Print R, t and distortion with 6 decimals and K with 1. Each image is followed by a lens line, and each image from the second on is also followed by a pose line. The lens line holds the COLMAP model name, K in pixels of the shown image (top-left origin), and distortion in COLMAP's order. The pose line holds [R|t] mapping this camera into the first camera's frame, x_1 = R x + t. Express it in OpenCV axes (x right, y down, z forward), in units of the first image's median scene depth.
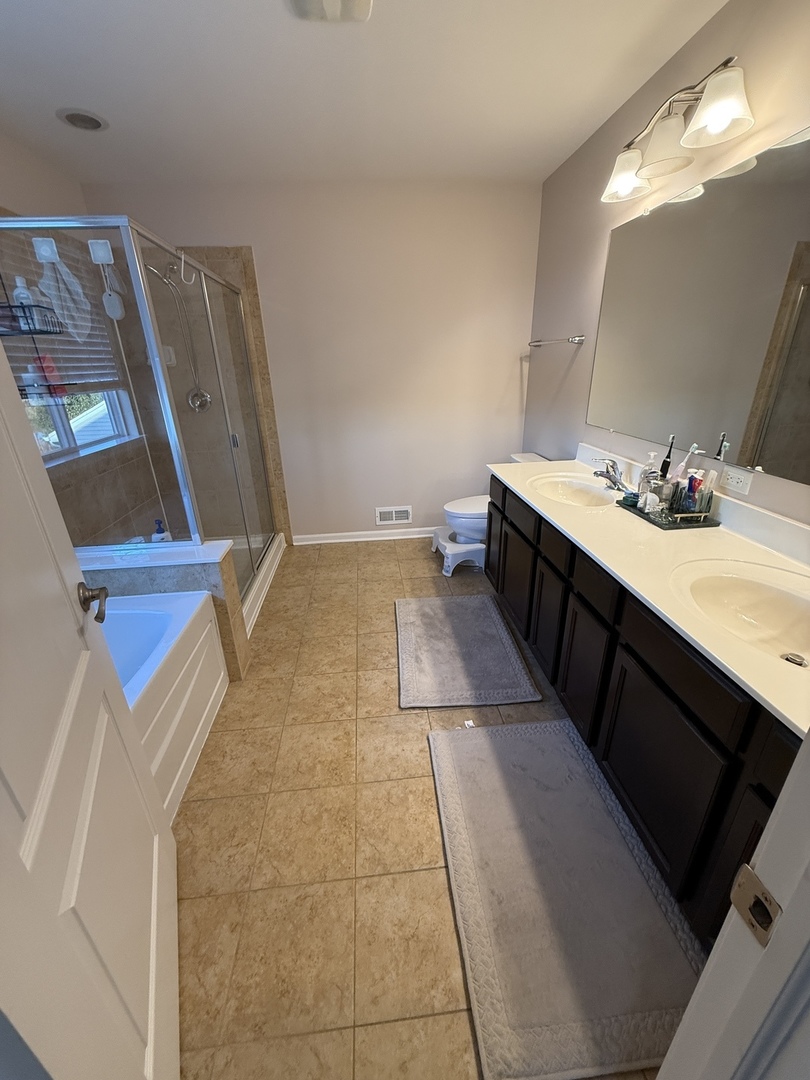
lens RADIAL K [[432.5, 0, 404.7], [0, 432.5, 539.0], [0, 0, 1]] dist [-0.001004, 0.001105]
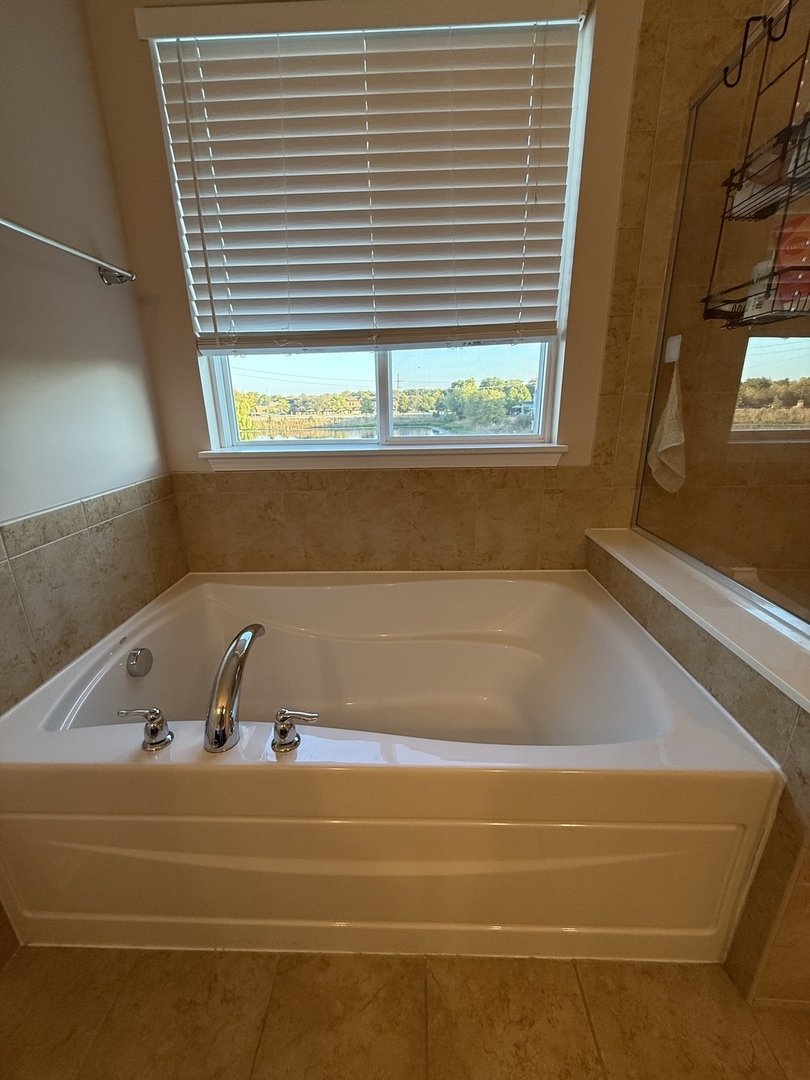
lens RADIAL K [[432.5, 0, 406.3], [0, 432.5, 538.0], [0, 0, 1]] dist [-0.001004, 0.001105]
pose [[-0.126175, 0.325781, -0.936988, -0.115995], [-0.361003, 0.864694, 0.349258, -0.077515], [0.923989, 0.382323, 0.008505, 0.617035]]
